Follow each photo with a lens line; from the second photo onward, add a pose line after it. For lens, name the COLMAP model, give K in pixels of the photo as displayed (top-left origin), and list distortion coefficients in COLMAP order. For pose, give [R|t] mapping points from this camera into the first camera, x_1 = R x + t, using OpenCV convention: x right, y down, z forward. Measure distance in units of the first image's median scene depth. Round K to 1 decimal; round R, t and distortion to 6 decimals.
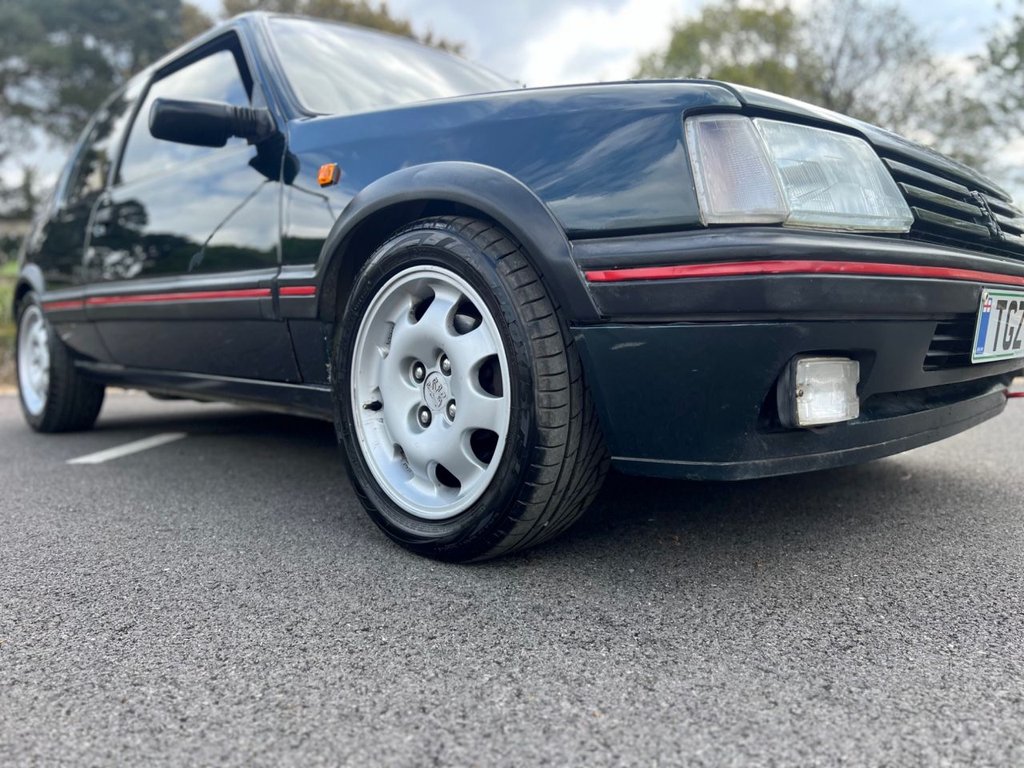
lens RADIAL K [[759.4, 0, 512.0], [0, 759.4, 384.0], [0, 0, 1]] dist [0.052642, 0.000111]
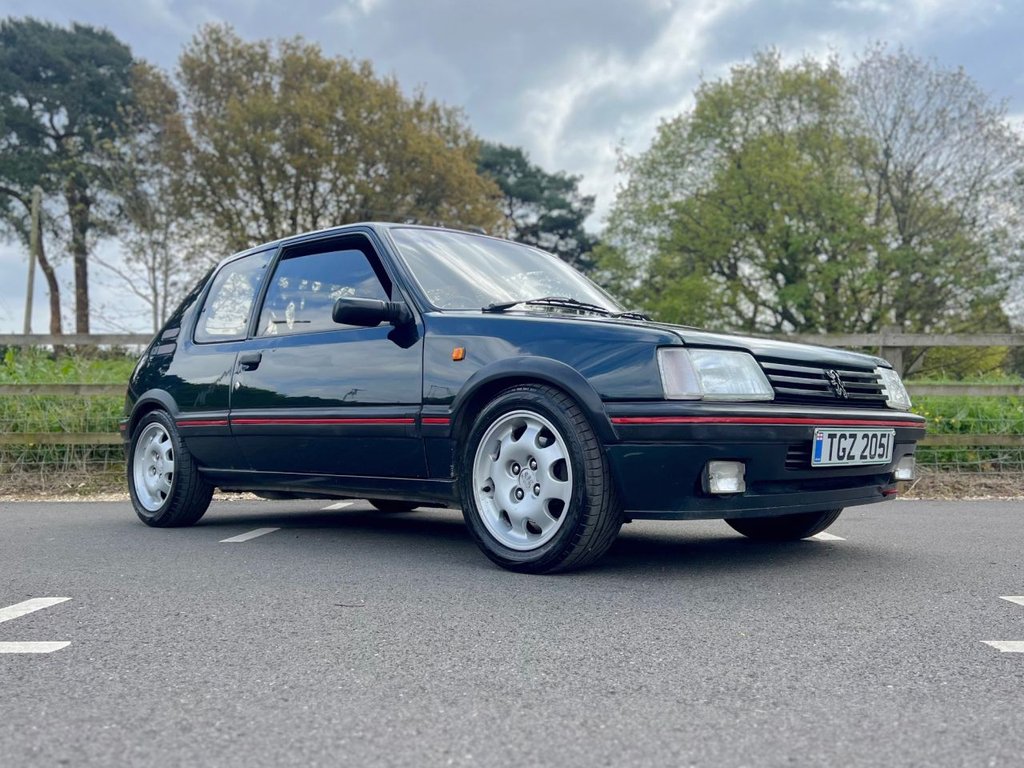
lens RADIAL K [[981.5, 0, 512.0], [0, 981.5, 384.0], [0, 0, 1]] dist [0.075164, -0.008922]
pose [[0.999906, 0.010515, 0.008745, -0.161804], [-0.009302, 0.991629, -0.128785, 0.087309], [-0.010026, 0.128692, 0.991634, -1.360676]]
